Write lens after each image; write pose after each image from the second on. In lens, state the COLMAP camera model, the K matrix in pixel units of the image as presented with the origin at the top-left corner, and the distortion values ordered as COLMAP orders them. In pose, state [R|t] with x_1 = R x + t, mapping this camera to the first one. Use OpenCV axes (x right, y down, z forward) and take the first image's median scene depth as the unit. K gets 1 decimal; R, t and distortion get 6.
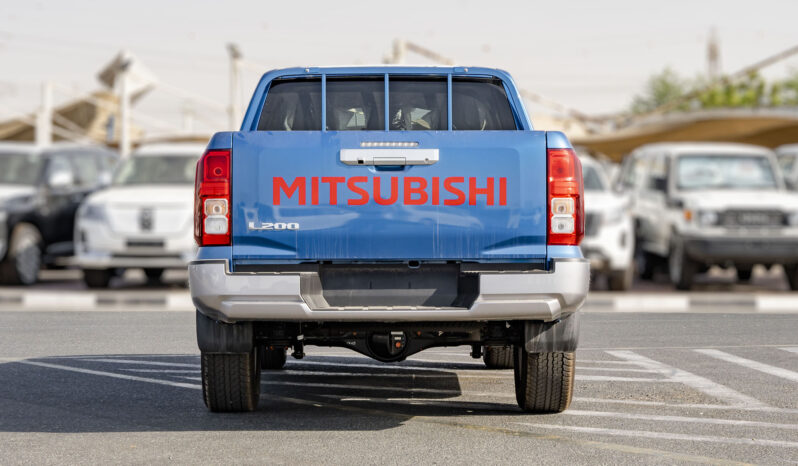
lens RADIAL K [[1500.5, 0, 399.0], [0, 1500.5, 233.0], [0, 0, 1]] dist [0.037161, 0.119828]
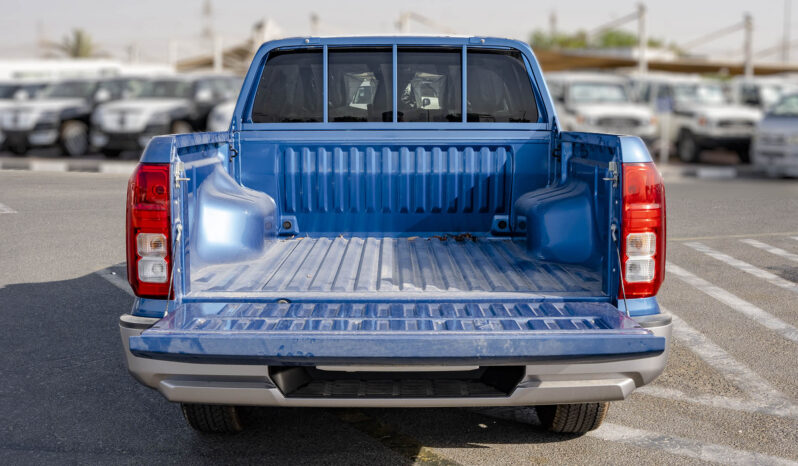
lens RADIAL K [[893.8, 0, 399.0], [0, 893.8, 233.0], [0, 0, 1]] dist [-0.172965, 0.026064]
pose [[0.999976, 0.003818, -0.005724, -0.002230], [-0.003115, 0.992996, 0.118107, -0.056193], [0.006135, -0.118086, 0.992984, 0.455478]]
